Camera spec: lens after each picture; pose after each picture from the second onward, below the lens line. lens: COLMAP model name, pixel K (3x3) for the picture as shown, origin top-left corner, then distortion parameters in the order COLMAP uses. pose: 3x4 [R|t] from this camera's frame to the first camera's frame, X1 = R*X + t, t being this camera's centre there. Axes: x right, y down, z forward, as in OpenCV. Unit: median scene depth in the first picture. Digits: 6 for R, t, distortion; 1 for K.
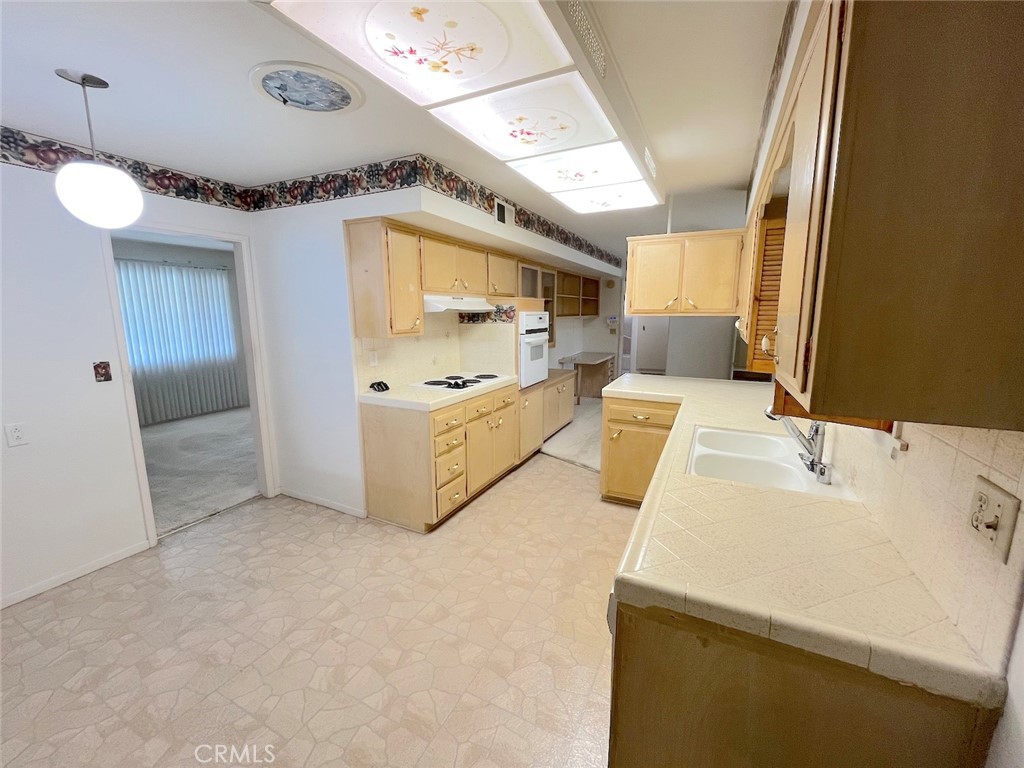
lens RADIAL K [[412.3, 0, 513.7], [0, 412.3, 381.5], [0, 0, 1]] dist [-0.001257, -0.001265]
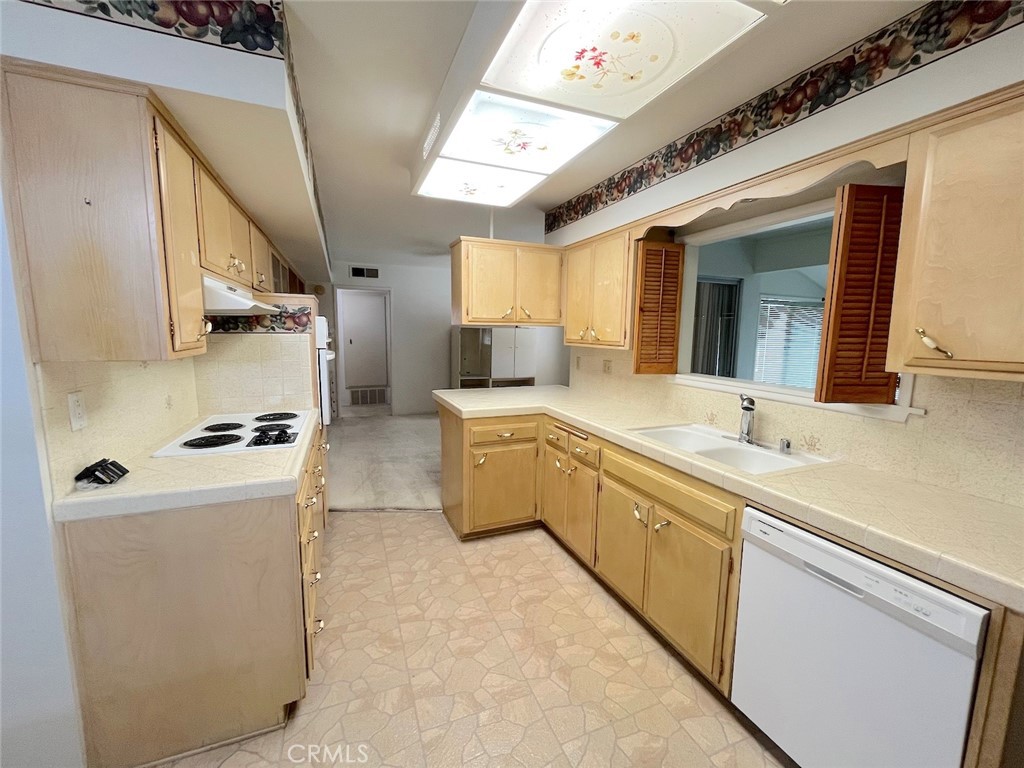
lens RADIAL K [[412.3, 0, 513.3], [0, 412.3, 381.8], [0, 0, 1]] dist [-0.001257, -0.001265]
pose [[0.659046, -0.084236, 0.747371, -0.290280], [0.110379, 0.993781, 0.014675, -0.034234], [-0.743959, 0.072823, 0.664245, 0.303894]]
